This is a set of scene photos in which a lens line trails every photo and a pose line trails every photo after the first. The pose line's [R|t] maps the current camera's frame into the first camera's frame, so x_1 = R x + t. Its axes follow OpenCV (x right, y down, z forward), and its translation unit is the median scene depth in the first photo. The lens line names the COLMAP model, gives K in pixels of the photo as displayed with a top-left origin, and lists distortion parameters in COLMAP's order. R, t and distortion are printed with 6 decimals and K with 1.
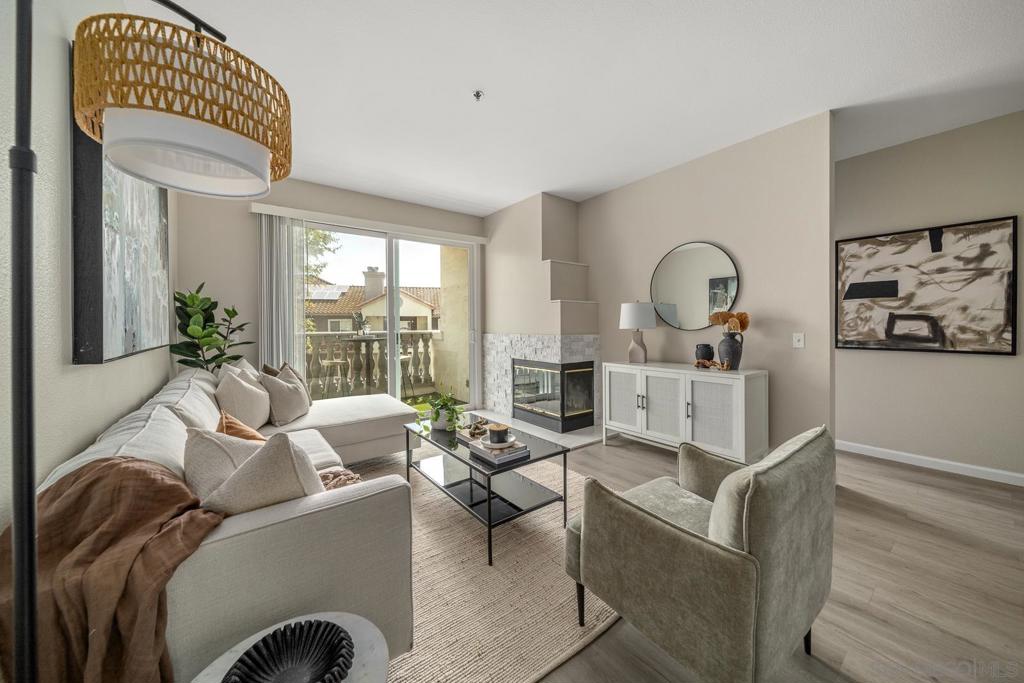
lens RADIAL K [[366.2, 0, 514.8], [0, 366.2, 326.2], [0, 0, 1]] dist [-0.004463, -0.000008]
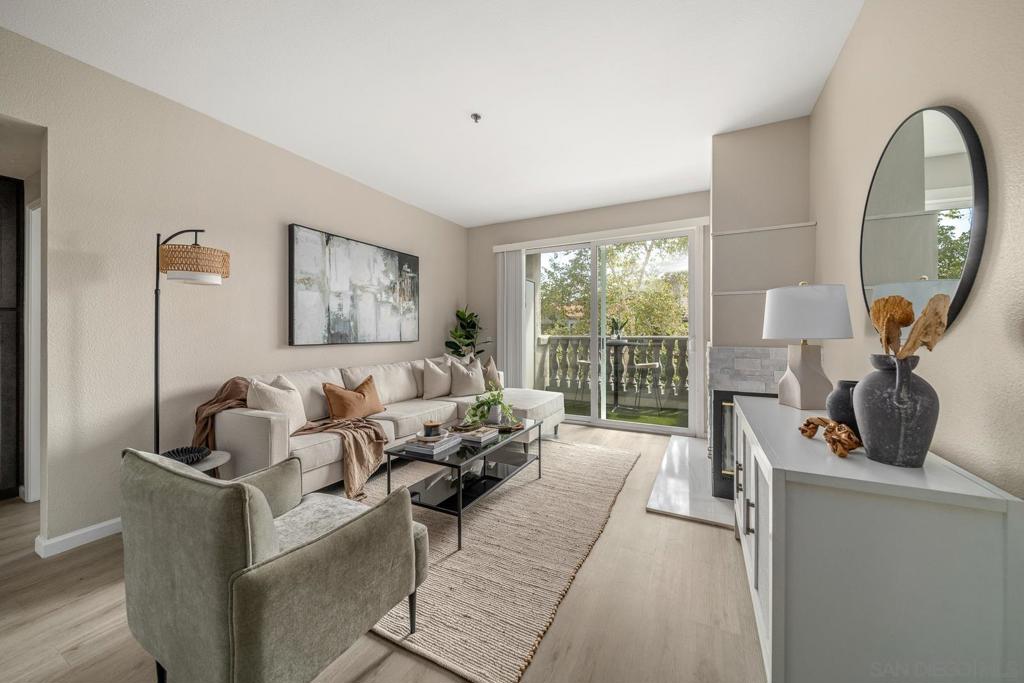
lens RADIAL K [[366.2, 0, 516.0], [0, 366.2, 334.0], [0, 0, 1]] dist [-0.004463, -0.000008]
pose [[0.434205, 0.015308, -0.900684, 0.523760], [-0.008905, 0.999880, 0.012701, -0.004436], [0.900770, 0.002506, 0.434289, 0.370813]]
